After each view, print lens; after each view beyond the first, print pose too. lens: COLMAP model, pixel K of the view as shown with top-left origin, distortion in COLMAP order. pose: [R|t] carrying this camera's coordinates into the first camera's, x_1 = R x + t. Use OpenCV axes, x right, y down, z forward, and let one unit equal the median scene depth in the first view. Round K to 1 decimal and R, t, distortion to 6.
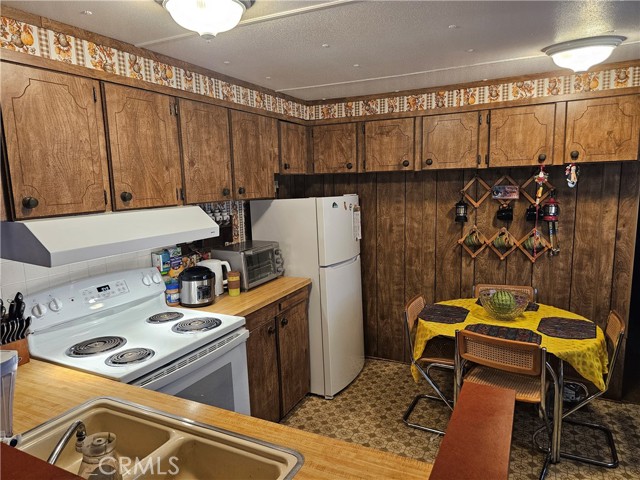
lens RADIAL K [[426.3, 0, 316.8], [0, 426.3, 242.6], [0, 0, 1]] dist [0.032342, -0.022878]
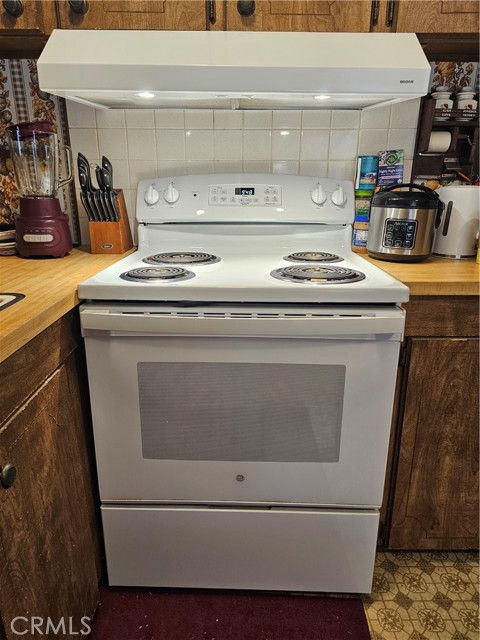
lens RADIAL K [[426.3, 0, 238.7], [0, 426.3, 318.1], [0, 0, 1]] dist [0.032342, -0.022878]
pose [[0.449933, 0.295737, -0.842675, 0.088904], [-0.146485, 0.955238, 0.257027, 0.089389], [0.880967, 0.007794, 0.473114, 0.478227]]
